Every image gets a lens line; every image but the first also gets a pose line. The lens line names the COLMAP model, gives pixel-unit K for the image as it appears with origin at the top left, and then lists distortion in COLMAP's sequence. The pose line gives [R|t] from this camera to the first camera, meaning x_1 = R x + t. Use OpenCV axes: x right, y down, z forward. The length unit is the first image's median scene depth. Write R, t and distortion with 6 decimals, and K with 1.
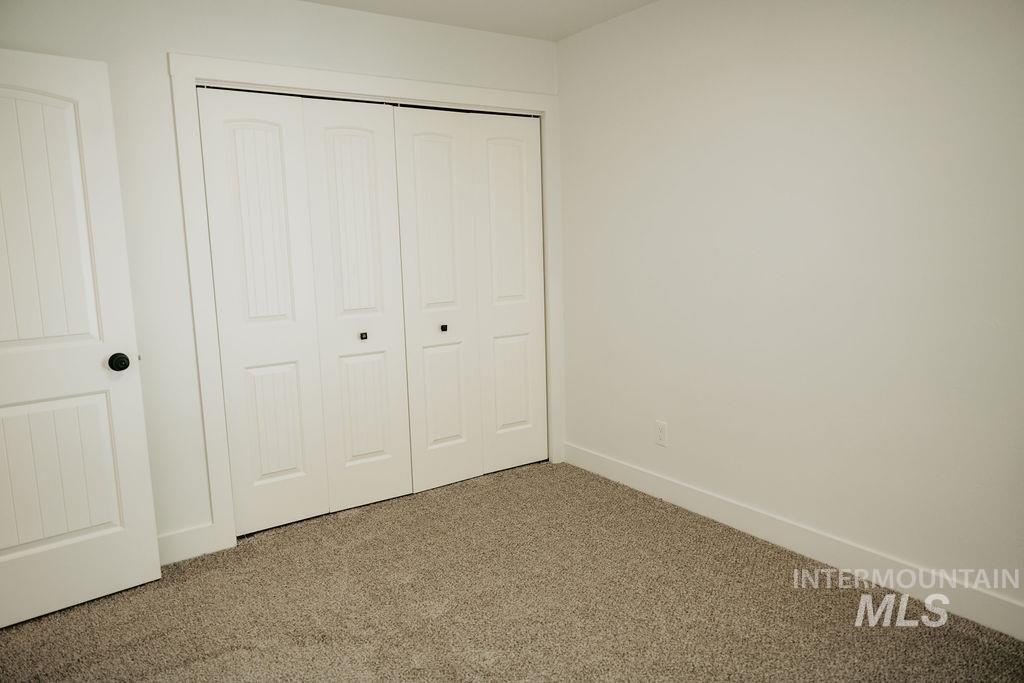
lens RADIAL K [[699.6, 0, 512.0], [0, 699.6, 341.5], [0, 0, 1]] dist [-0.001348, 0.000060]
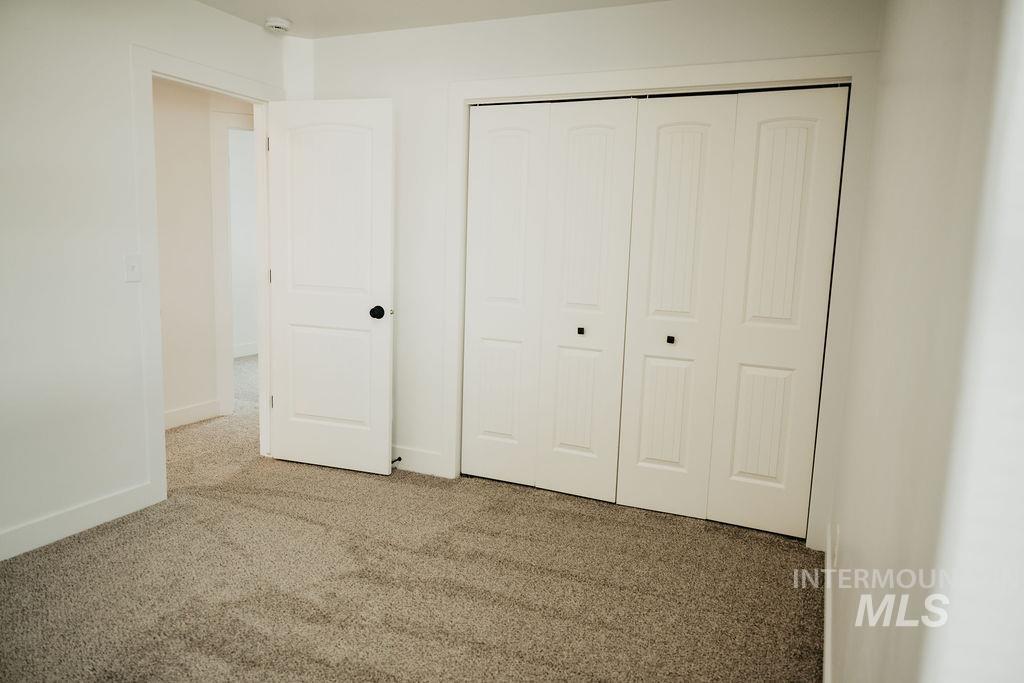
lens RADIAL K [[699.6, 0, 512.0], [0, 699.6, 341.5], [0, 0, 1]] dist [-0.001348, 0.000060]
pose [[0.509616, 0.172271, -0.842979, 0.595063], [-0.171248, 0.980457, 0.096840, -0.073748], [0.843188, 0.095008, 0.529158, 0.376677]]
